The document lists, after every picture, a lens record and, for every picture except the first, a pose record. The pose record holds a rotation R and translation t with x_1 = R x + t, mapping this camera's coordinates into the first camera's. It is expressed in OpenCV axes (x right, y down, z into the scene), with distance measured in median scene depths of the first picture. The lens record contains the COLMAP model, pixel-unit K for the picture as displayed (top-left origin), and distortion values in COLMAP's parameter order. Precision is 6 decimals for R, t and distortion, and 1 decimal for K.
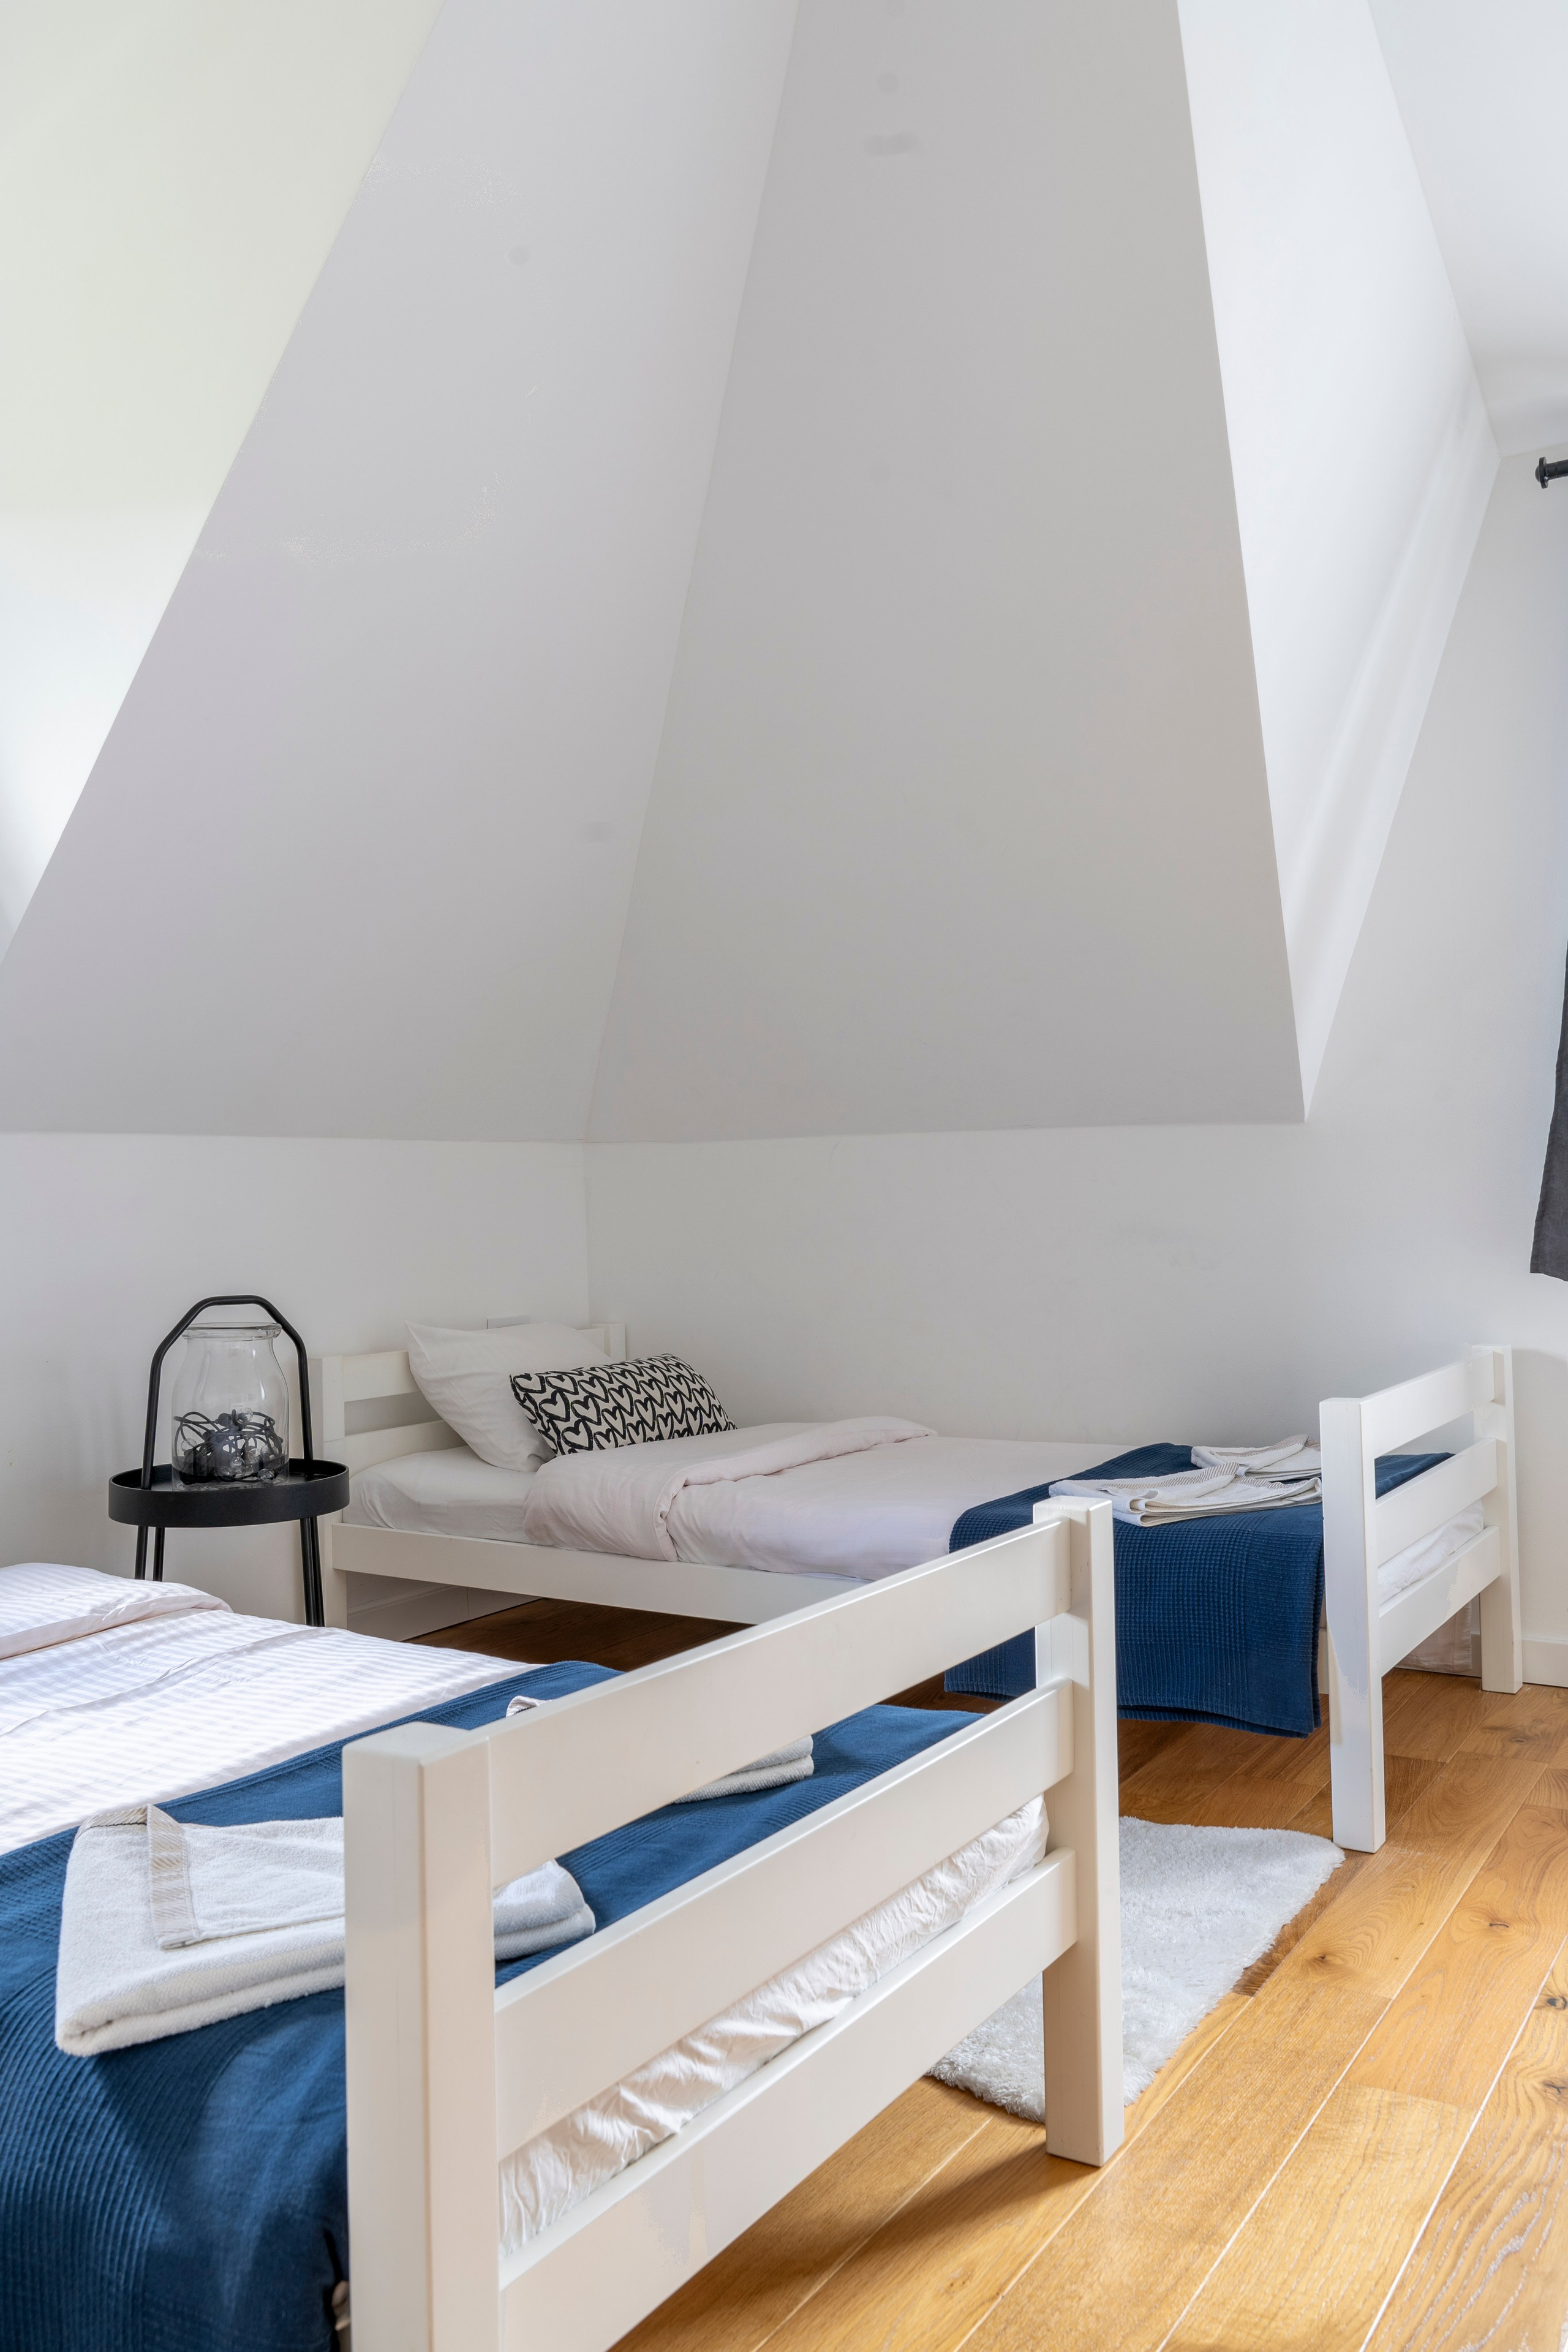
lens RADIAL K [[1889.8, 0, 789.6], [0, 1889.8, 1181.3], [0, 0, 1]] dist [0.004924, -0.006368]
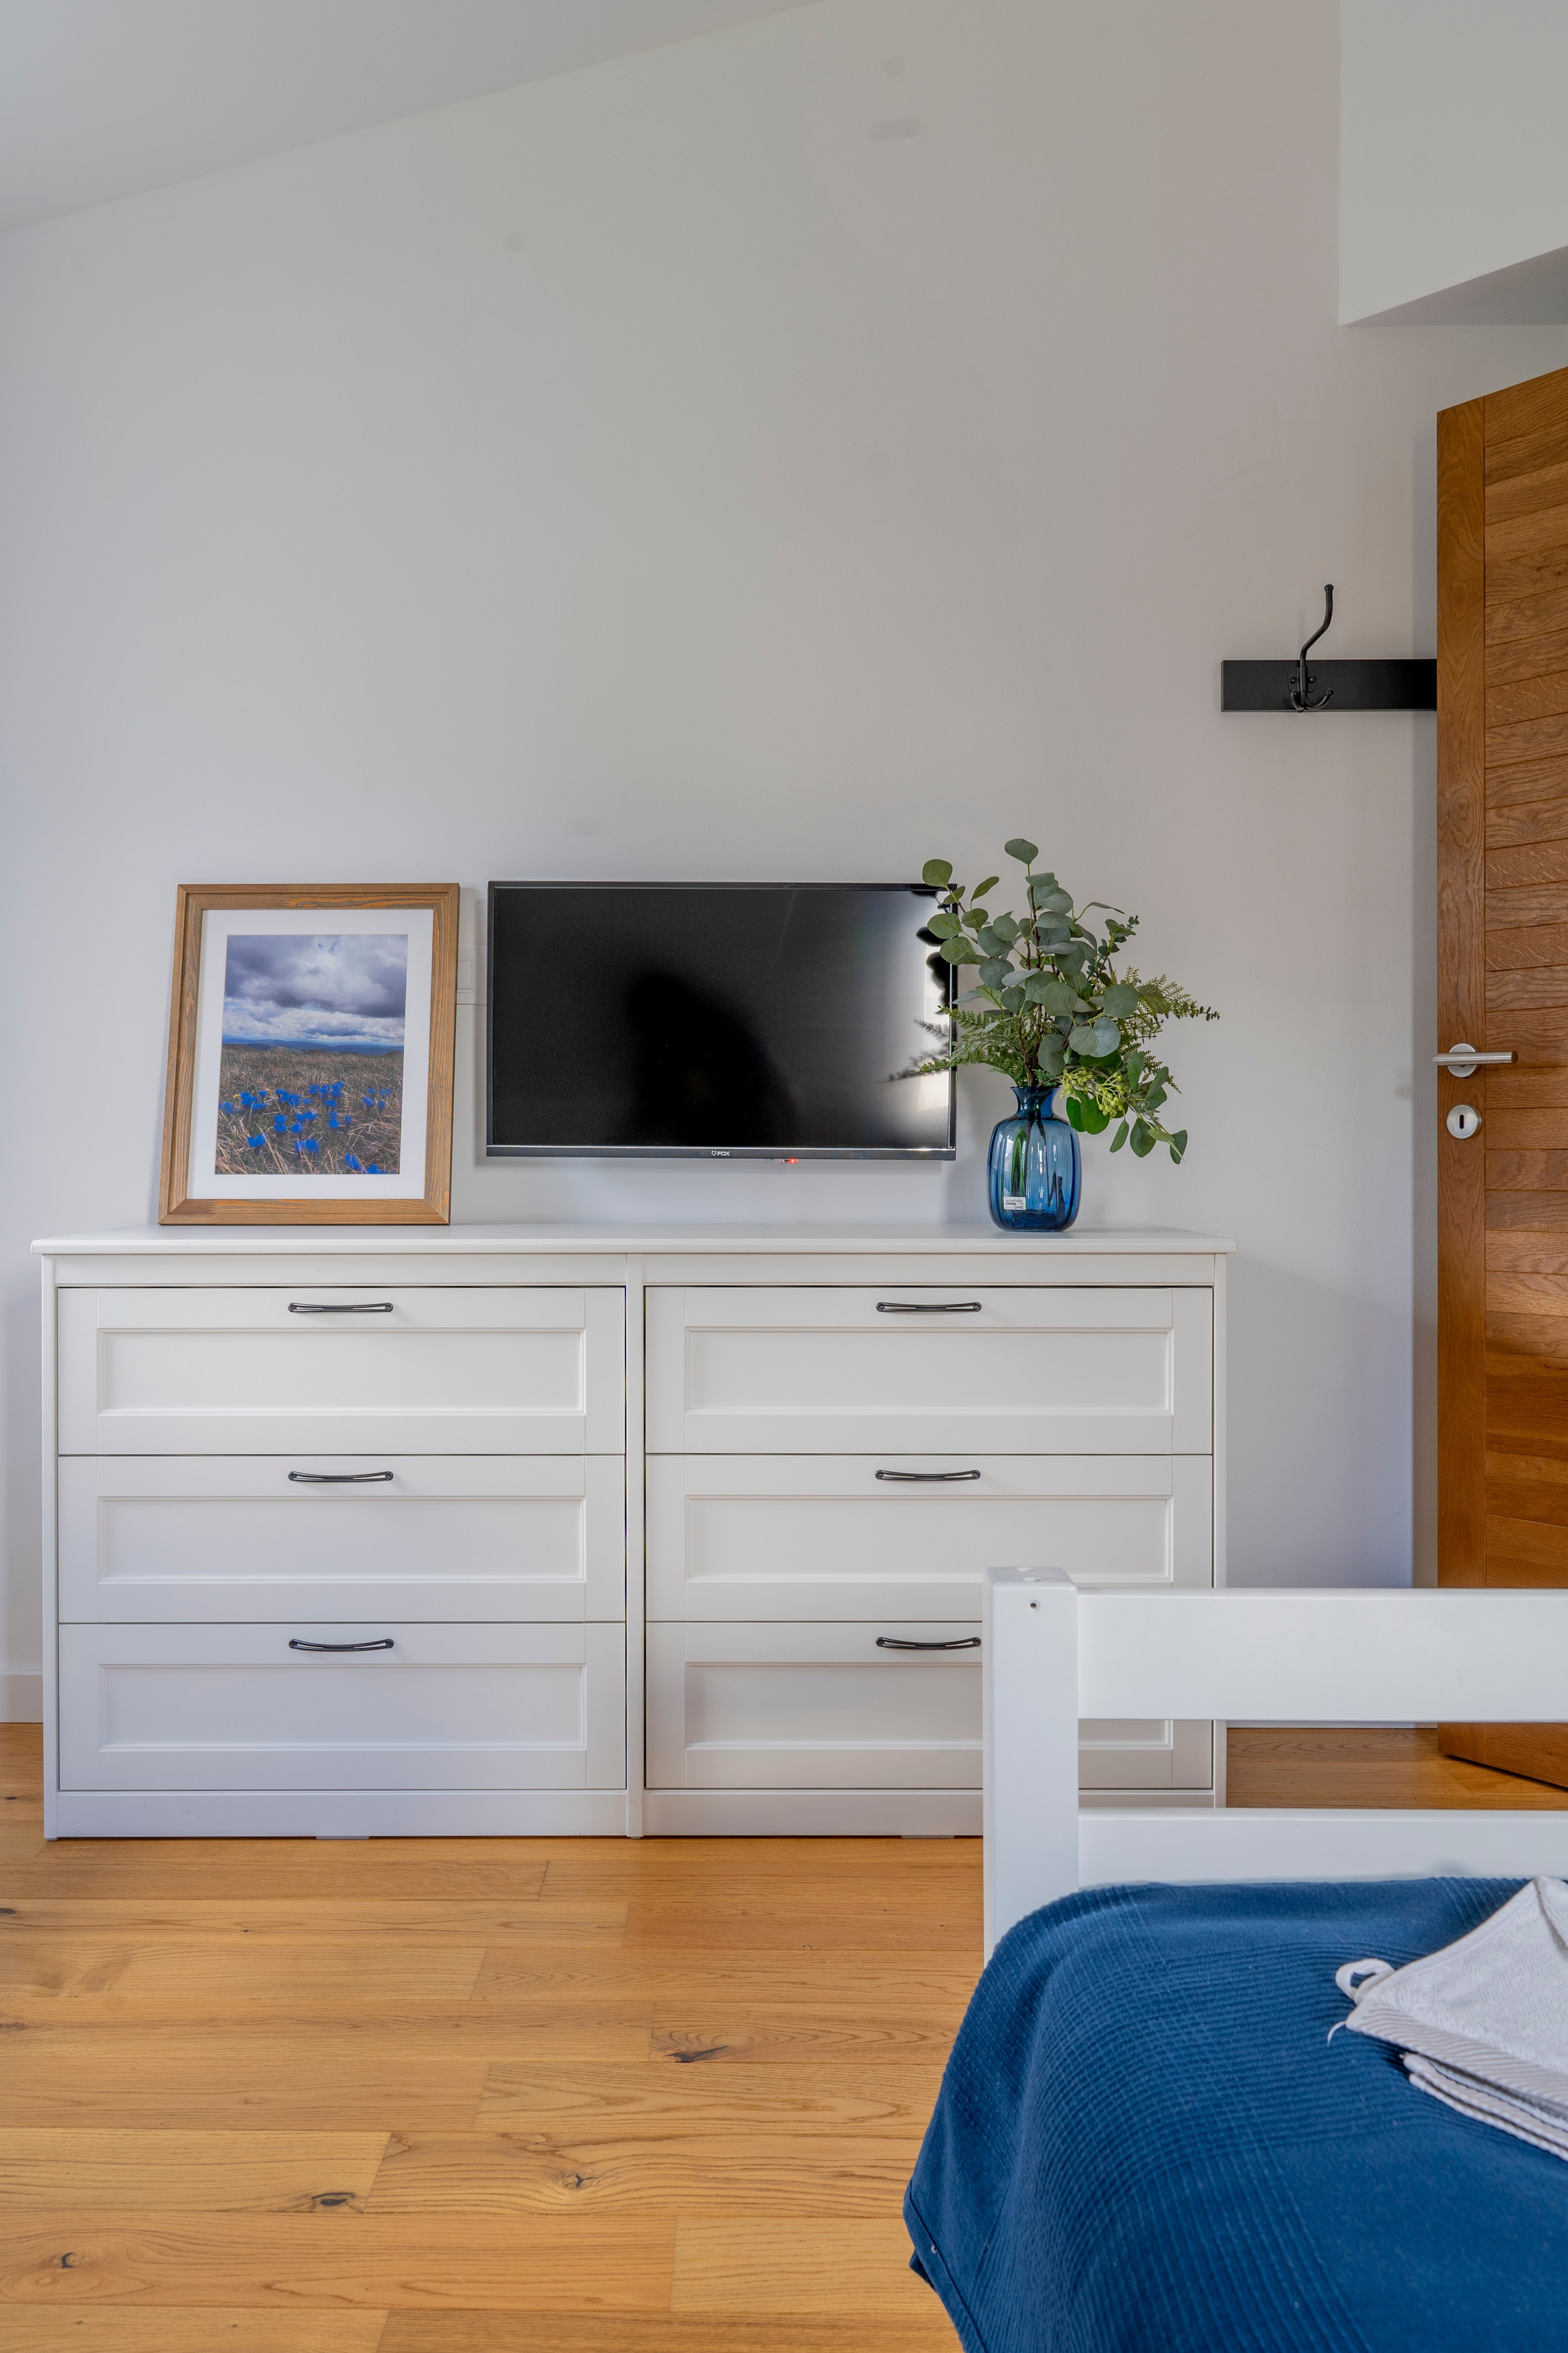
lens RADIAL K [[1915.2, 0, 713.6], [0, 1915.2, 1172.4], [0, 0, 1]] dist [-0.001243, -0.003222]
pose [[-0.506330, 0.013832, 0.862229, -0.325755], [0.001597, 0.999885, -0.015103, 0.022083], [-0.862339, -0.006270, -0.506293, 1.154520]]
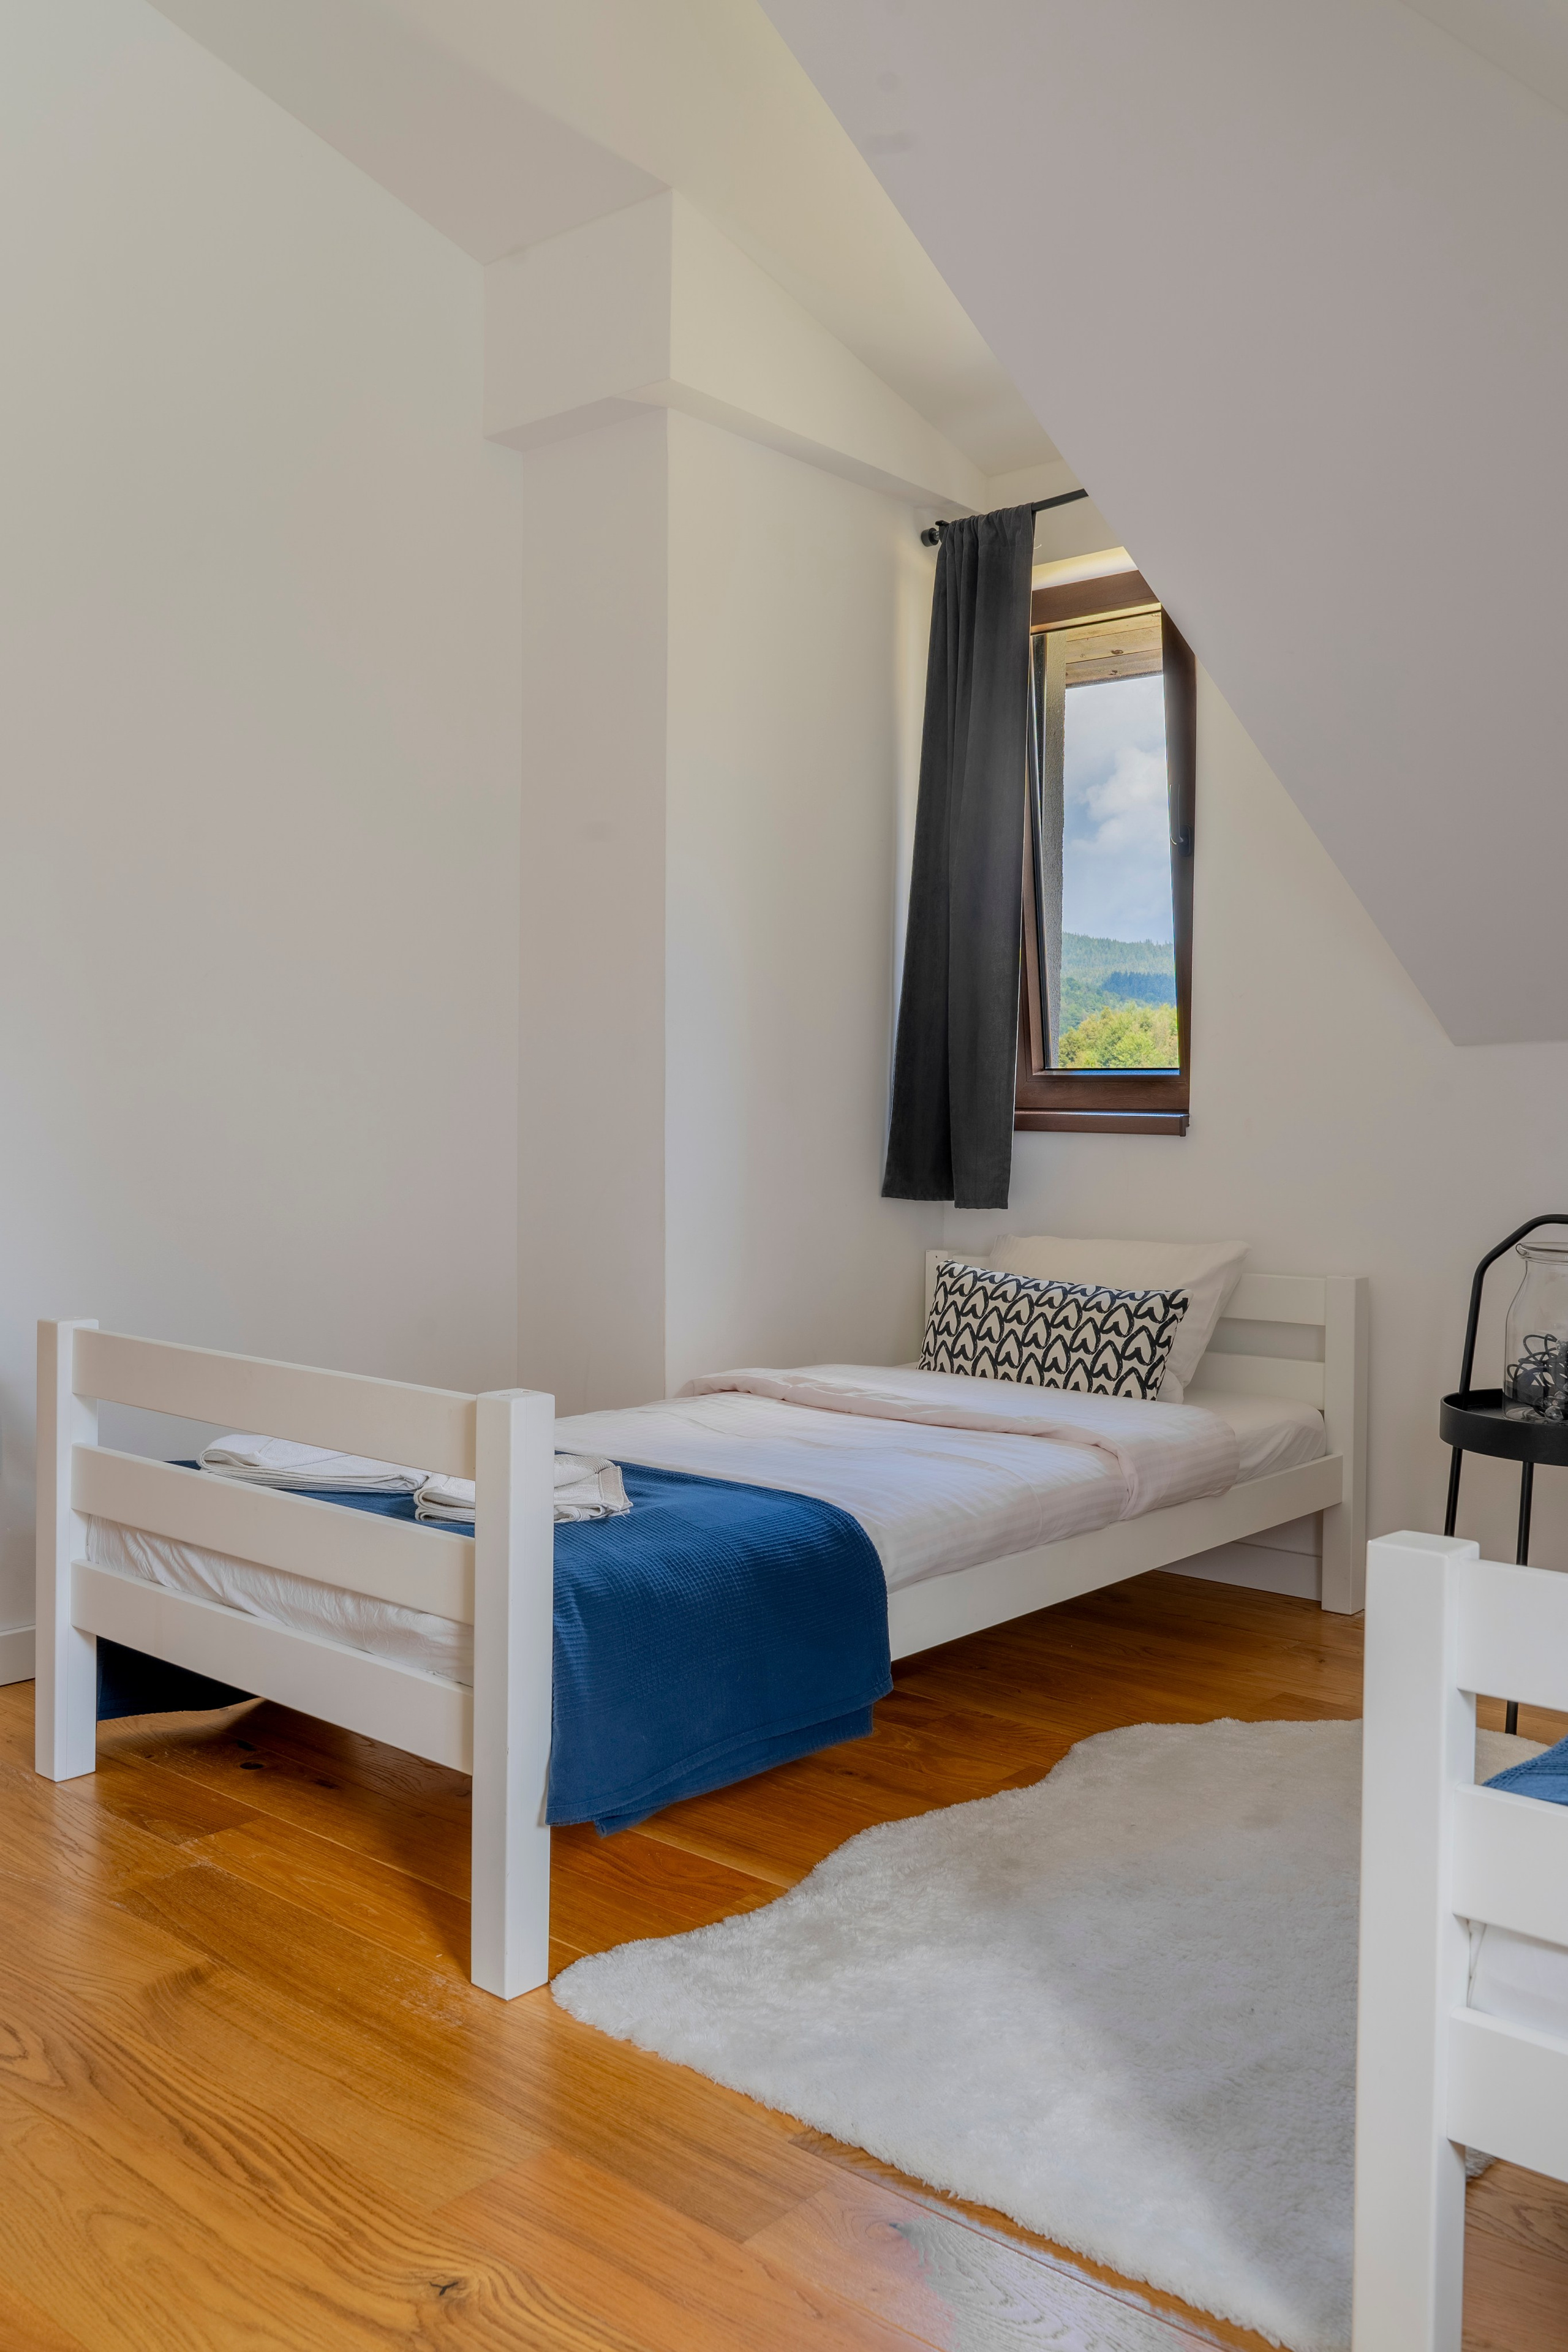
lens RADIAL K [[1868.3, 0, 776.9], [0, 1868.3, 1178.2], [0, 0, 1]] dist [0.008740, -0.024065]
pose [[-0.167598, 0.052005, -0.984483, 0.912546], [0.000469, 0.998612, 0.052672, -0.007386], [0.985855, 0.008366, -0.167389, 1.036254]]
